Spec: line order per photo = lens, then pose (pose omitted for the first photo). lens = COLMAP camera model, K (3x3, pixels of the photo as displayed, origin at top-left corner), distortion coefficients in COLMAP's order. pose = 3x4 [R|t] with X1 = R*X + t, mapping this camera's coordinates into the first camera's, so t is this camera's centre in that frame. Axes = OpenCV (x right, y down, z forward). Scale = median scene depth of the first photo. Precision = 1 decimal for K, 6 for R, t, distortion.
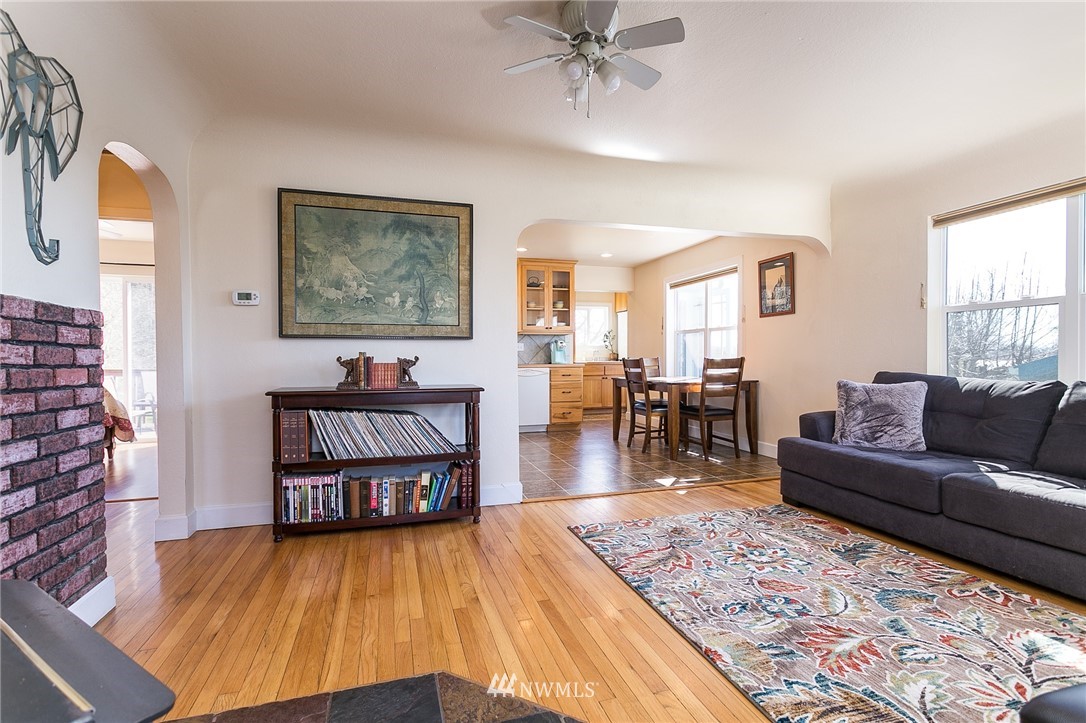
lens RADIAL K [[511.7, 0, 538.4], [0, 511.7, 359.5], [0, 0, 1]] dist [0.000670, 0.000740]
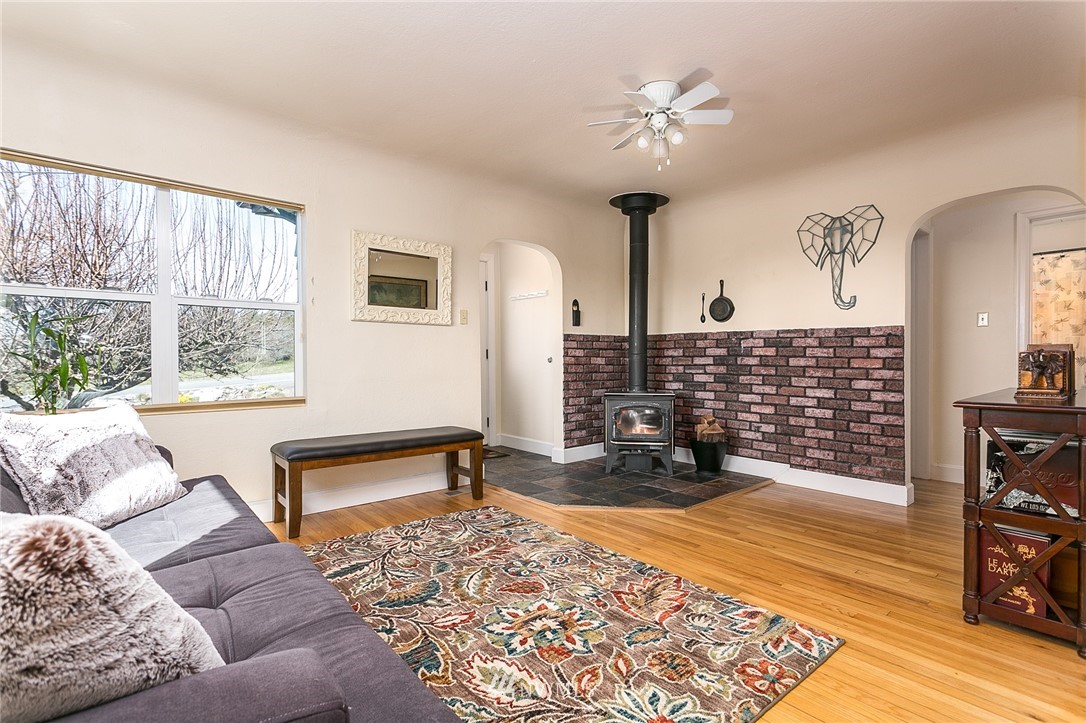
lens RADIAL K [[511.7, 0, 541.6], [0, 511.7, 362.7], [0, 0, 1]] dist [0.000670, 0.000740]
pose [[-0.911453, 0.010723, -0.411264, 0.744398], [0.004429, 0.999858, 0.016253, -0.003514], [0.411380, 0.012992, -0.911371, 1.688657]]
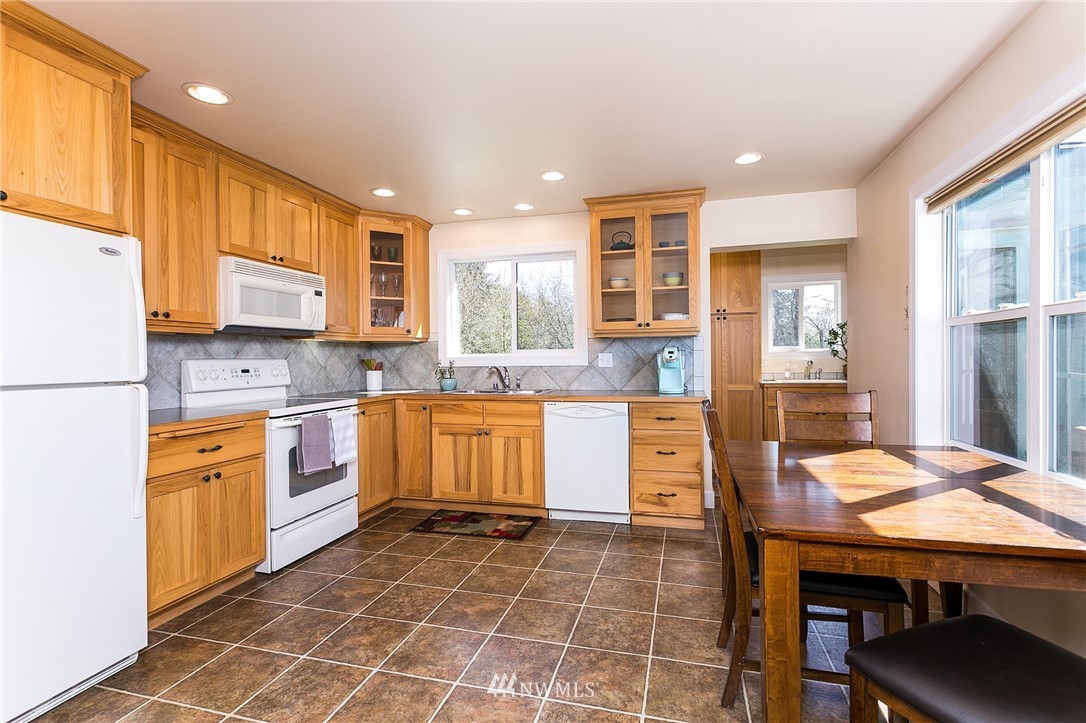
lens RADIAL K [[511.7, 0, 538.7], [0, 511.7, 361.4], [0, 0, 1]] dist [0.000670, 0.000740]
pose [[0.849624, -0.003380, -0.527379, 0.582161], [0.005085, 0.999985, 0.001783, -0.071909], [0.527365, -0.004197, 0.849628, 1.416152]]
